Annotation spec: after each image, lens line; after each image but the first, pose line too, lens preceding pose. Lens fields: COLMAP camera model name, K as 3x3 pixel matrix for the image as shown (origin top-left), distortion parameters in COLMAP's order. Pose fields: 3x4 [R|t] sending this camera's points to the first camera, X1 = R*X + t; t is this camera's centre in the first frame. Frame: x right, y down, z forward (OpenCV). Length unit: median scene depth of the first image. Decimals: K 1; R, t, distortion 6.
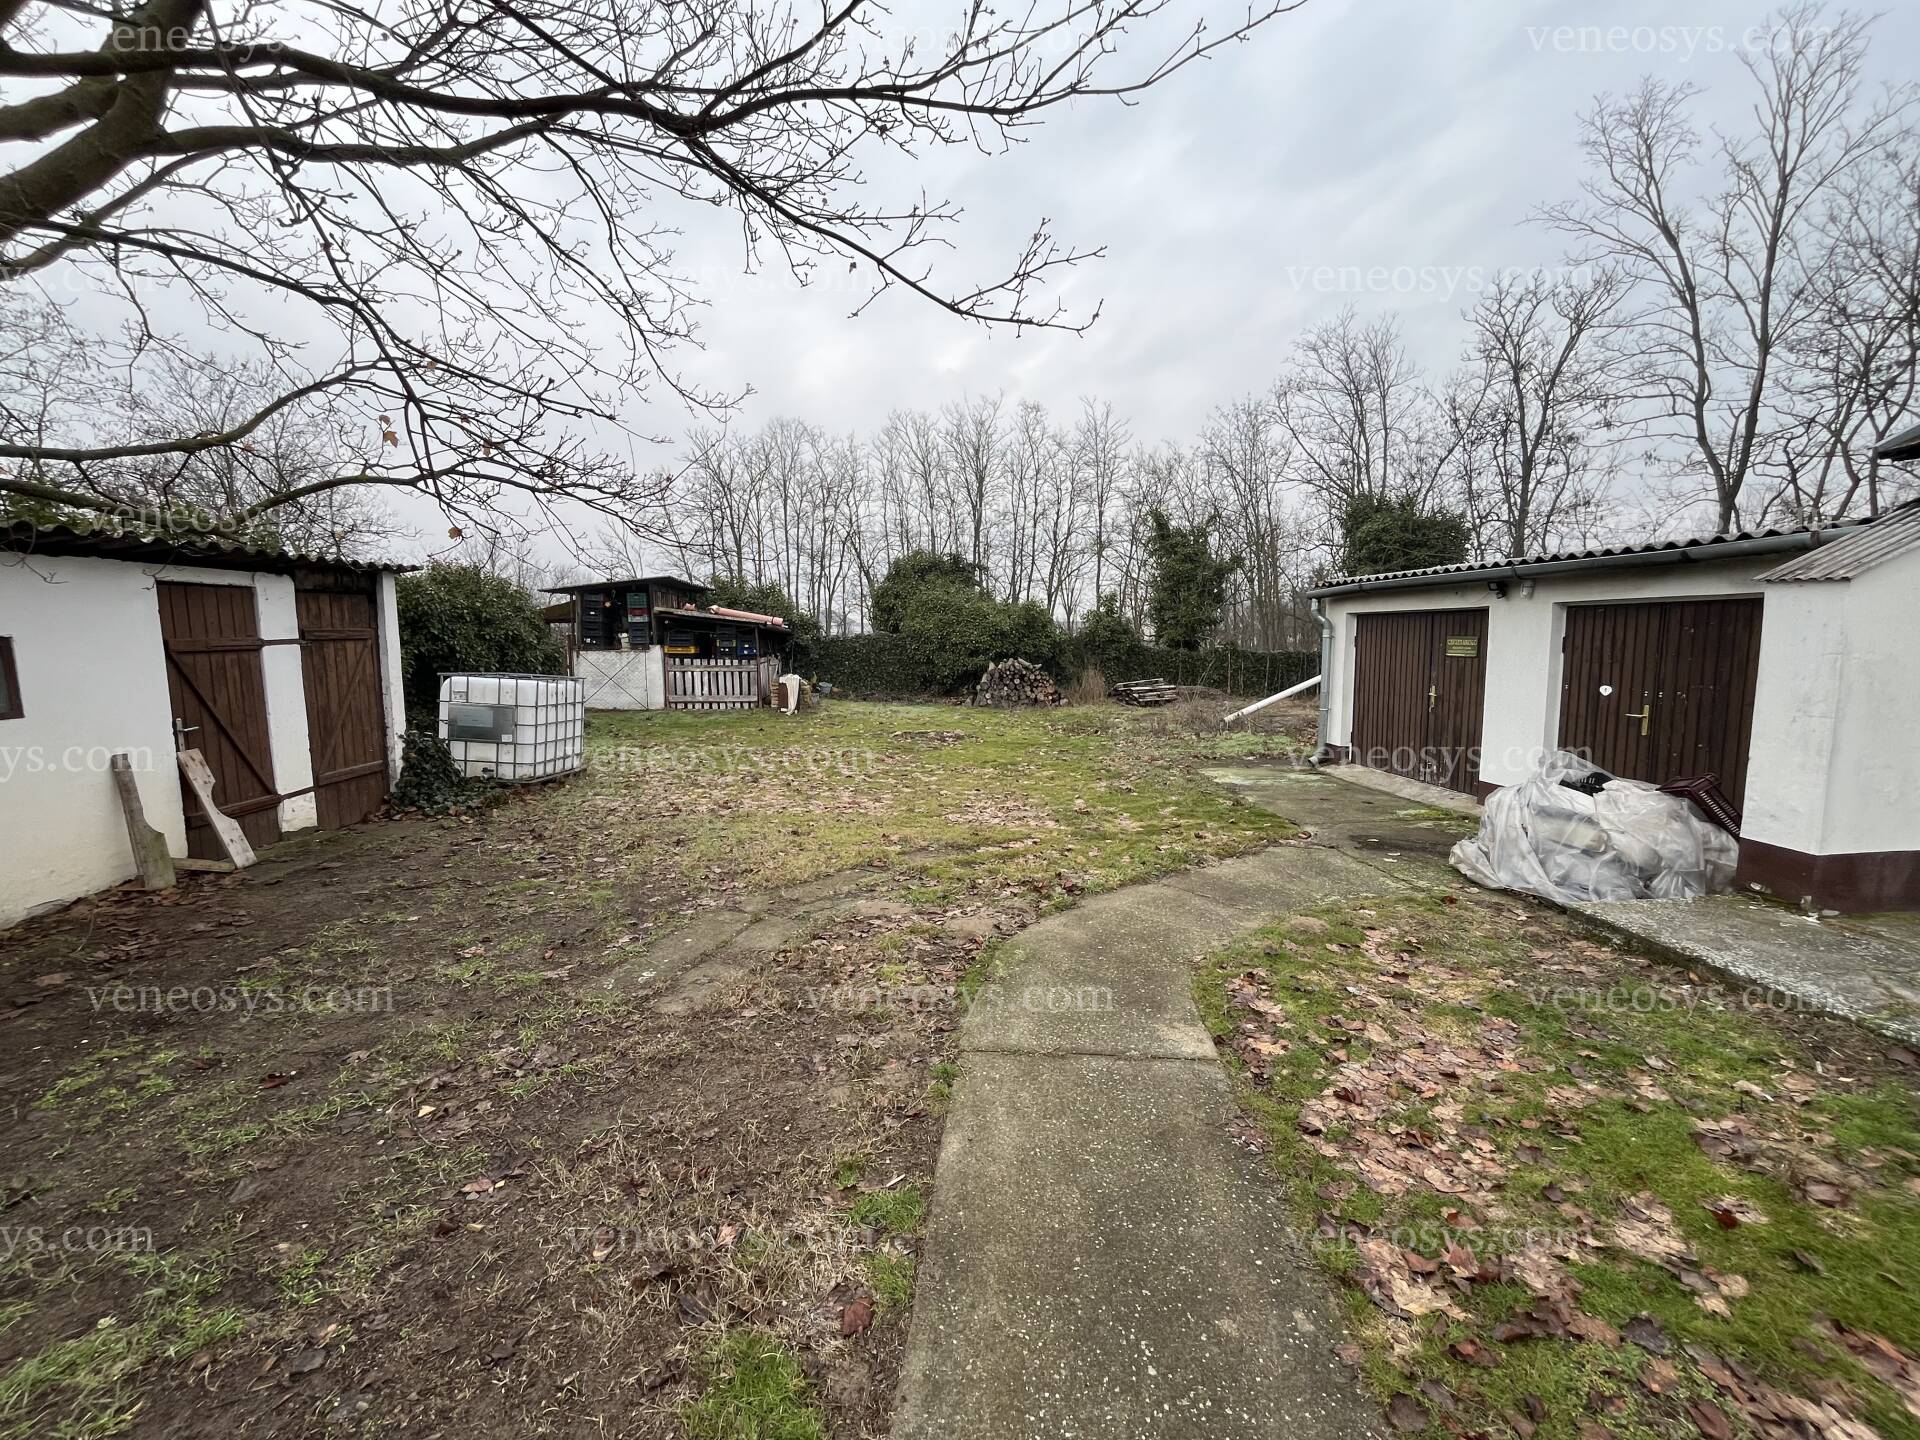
lens RADIAL K [[770.7, 0, 960.0], [0, 770.7, 720.0], [0, 0, 1]] dist [-0.002100, -0.000785]
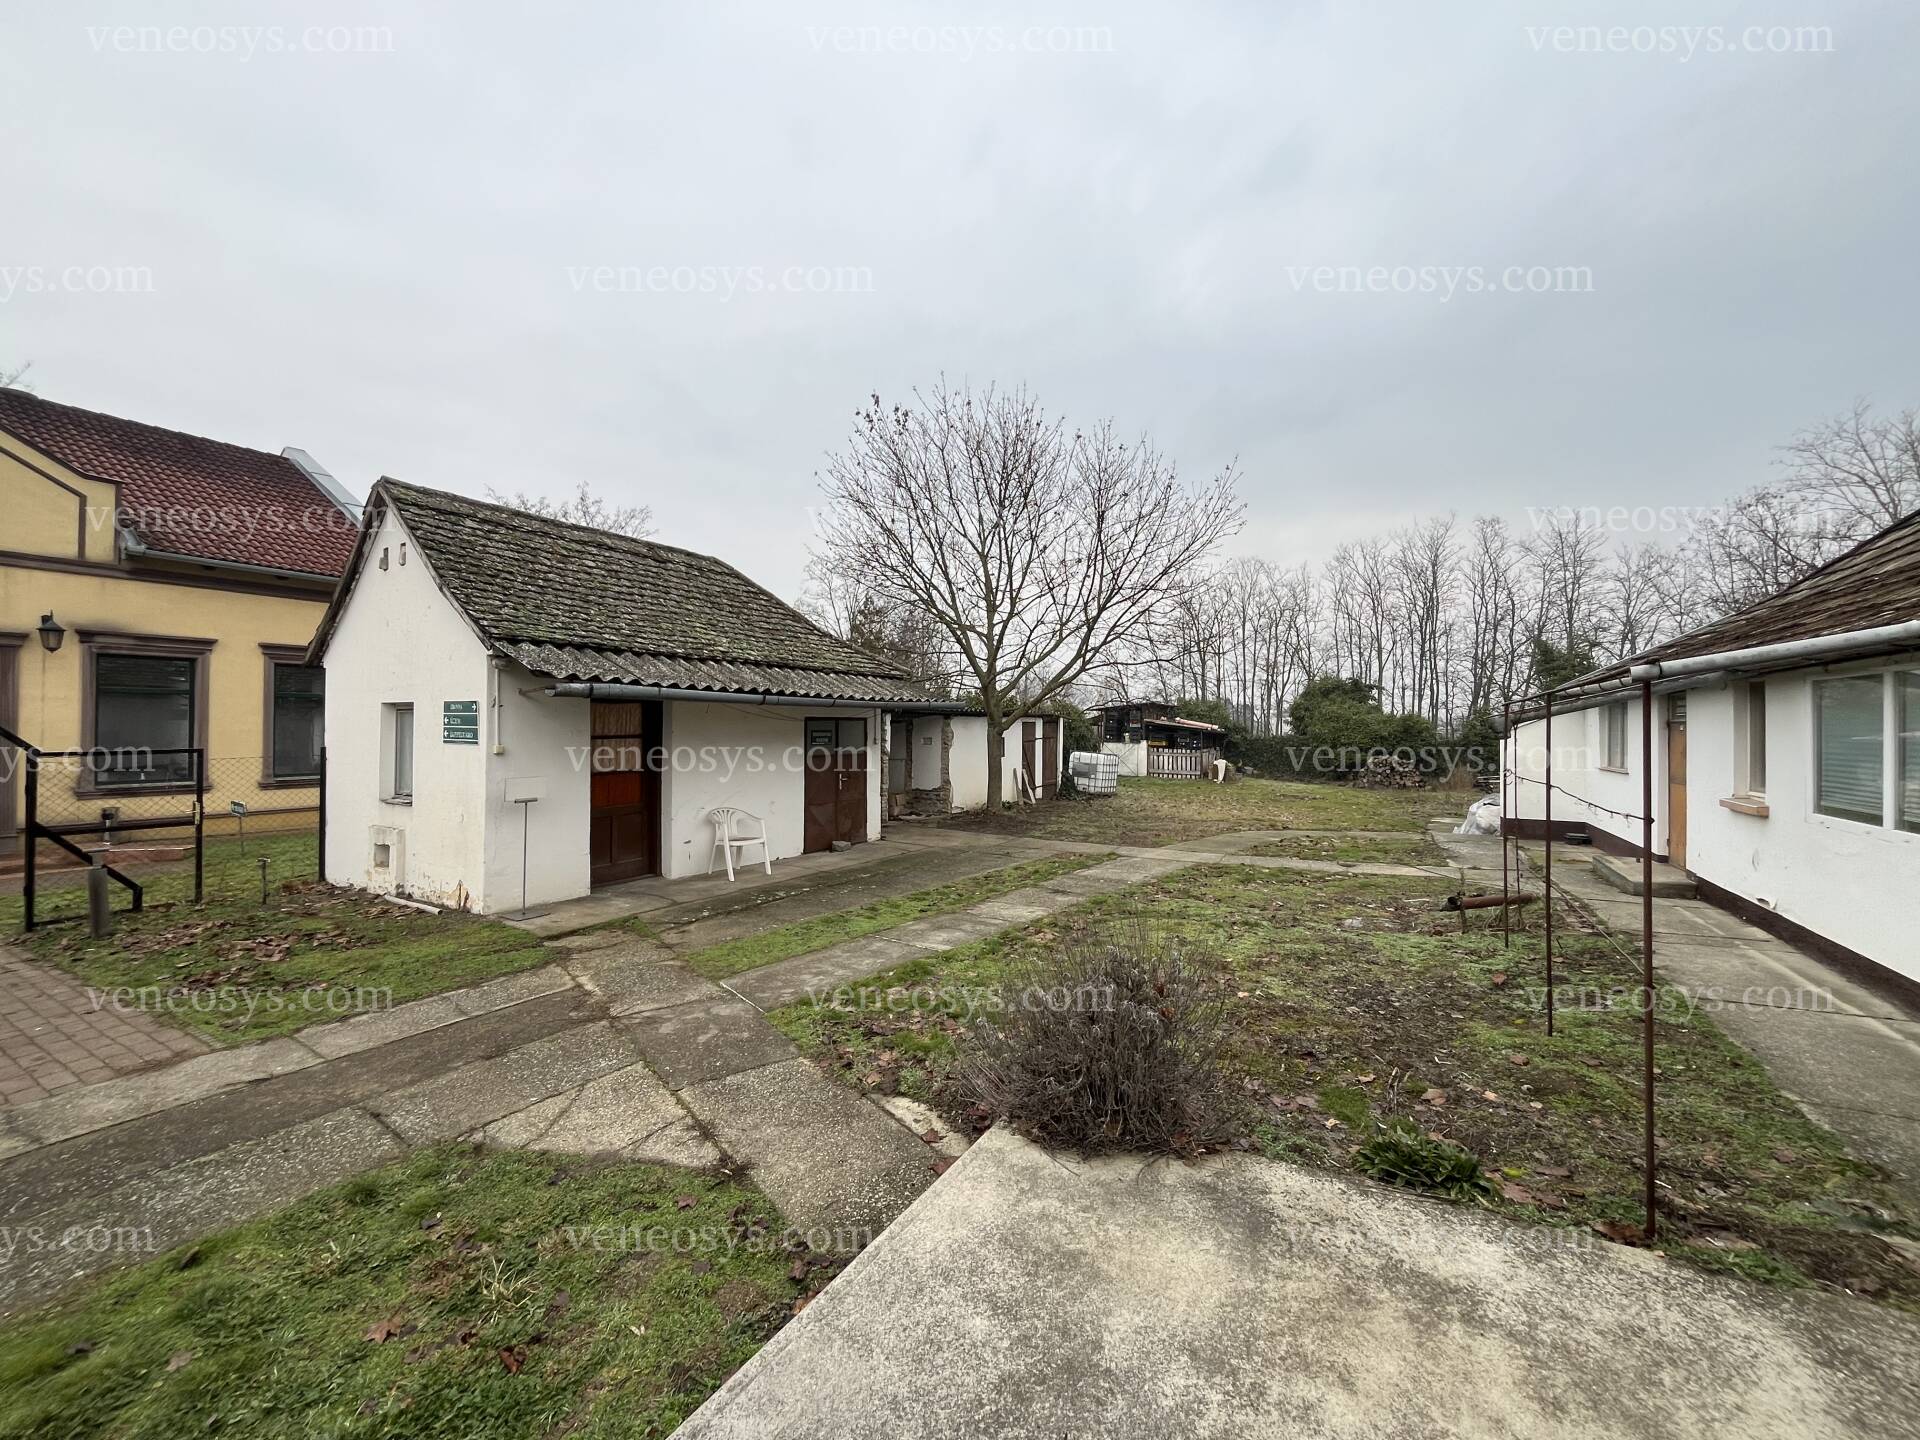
lens RADIAL K [[770.7, 0, 960.0], [0, 770.7, 720.0], [0, 0, 1]] dist [-0.002100, -0.000785]
pose [[0.831375, 0.007928, -0.555656, 0.270152], [-0.074722, 0.992413, -0.097641, 0.069613], [0.550666, 0.122696, 0.825659, -0.798353]]
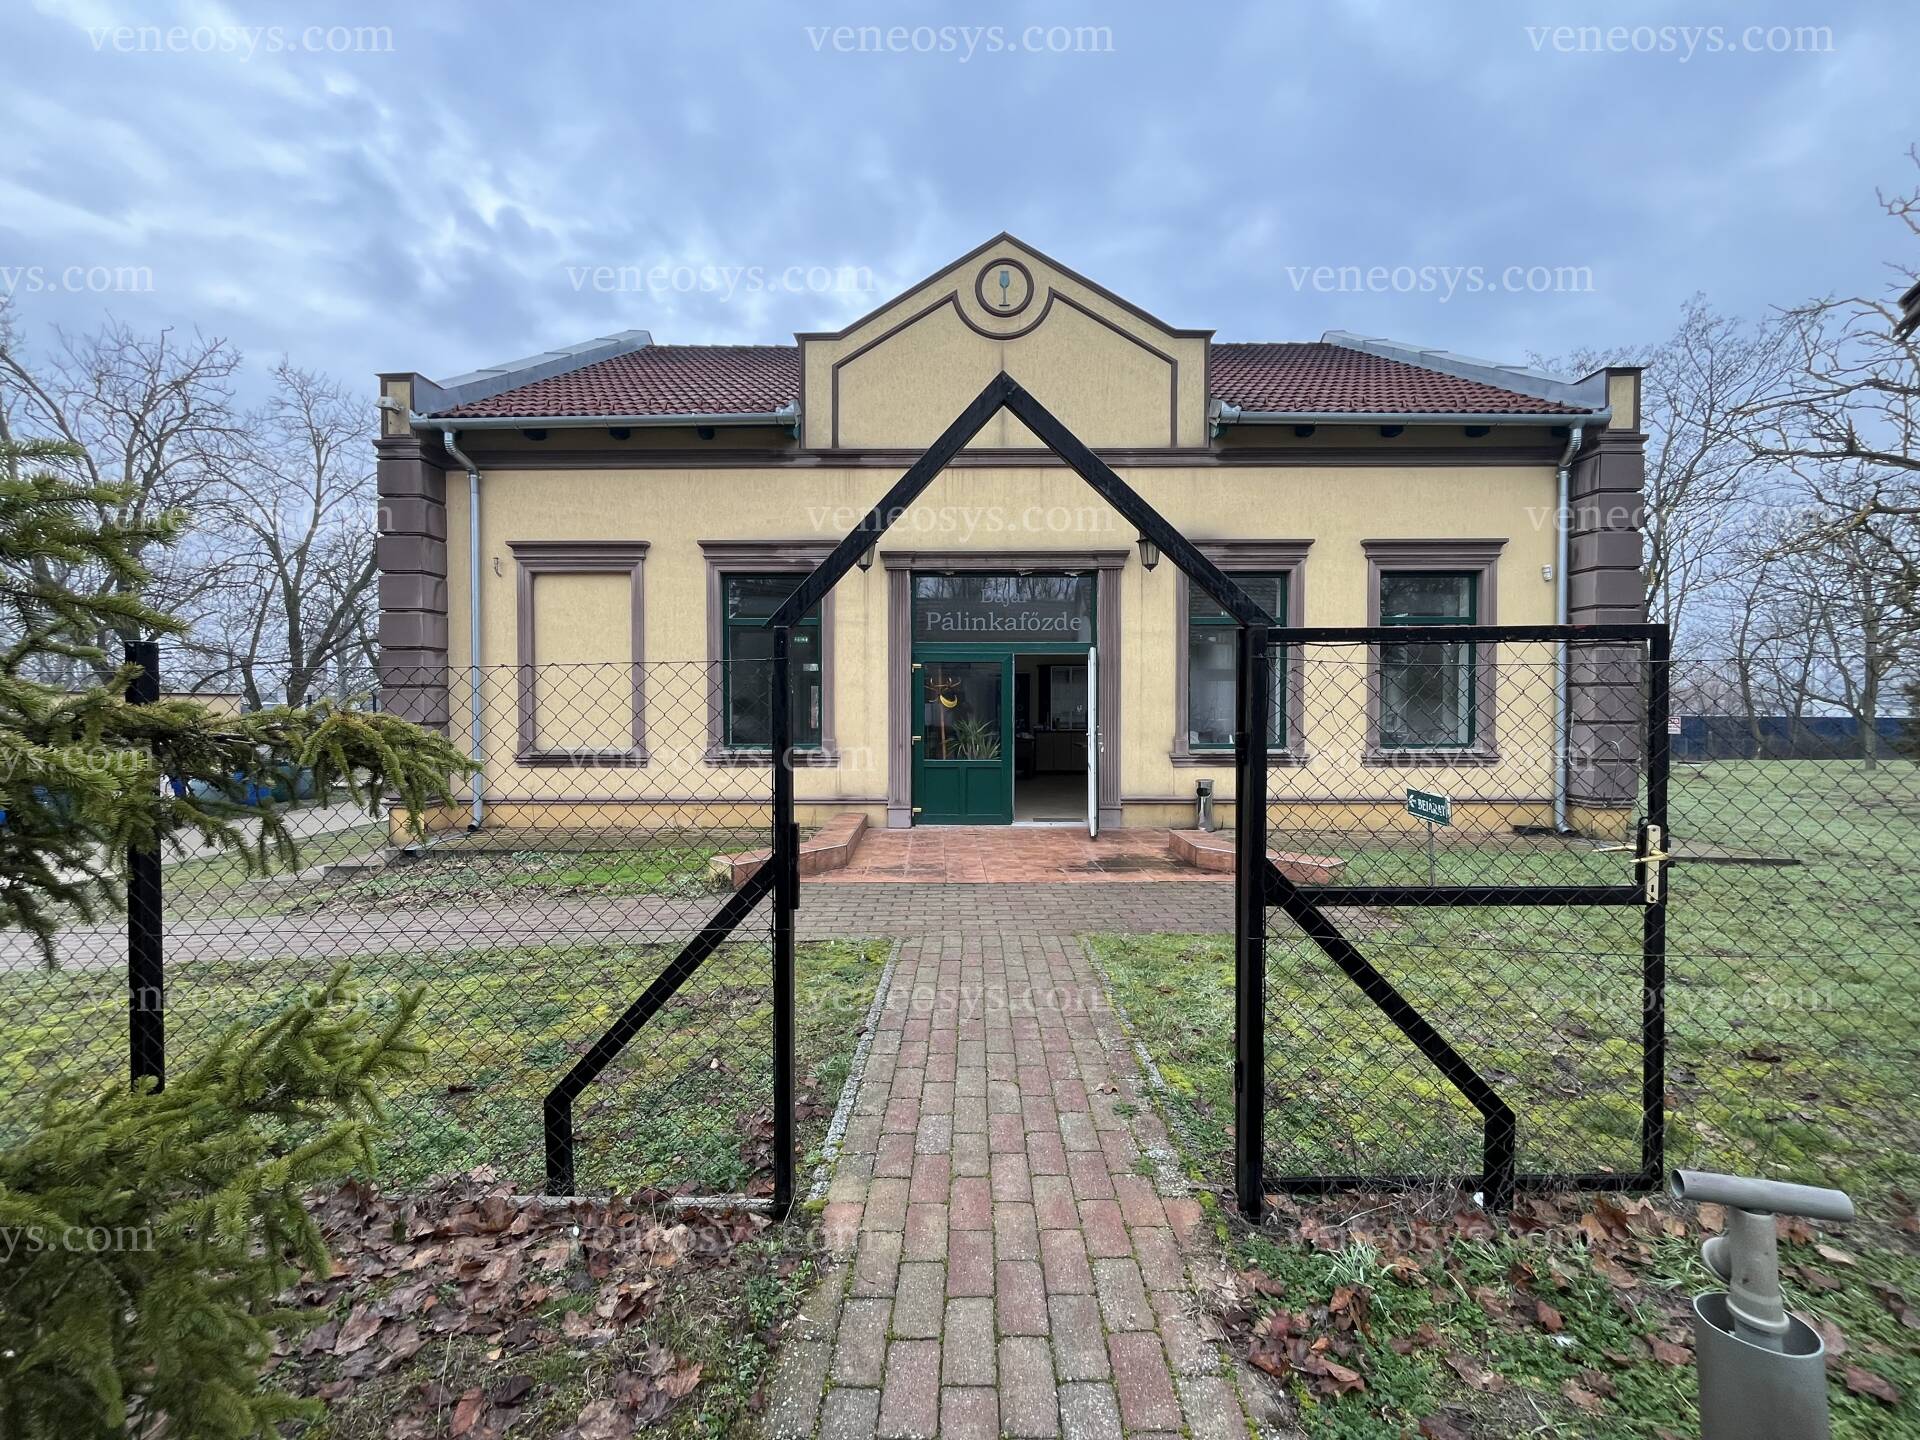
lens RADIAL K [[770.7, 0, 960.0], [0, 770.7, 720.0], [0, 0, 1]] dist [-0.002100, -0.000785]
pose [[-0.072538, 0.024514, -0.997064, -0.362219], [-0.111999, 0.993174, 0.032567, 0.107562], [0.991057, 0.114033, -0.069298, -0.759953]]
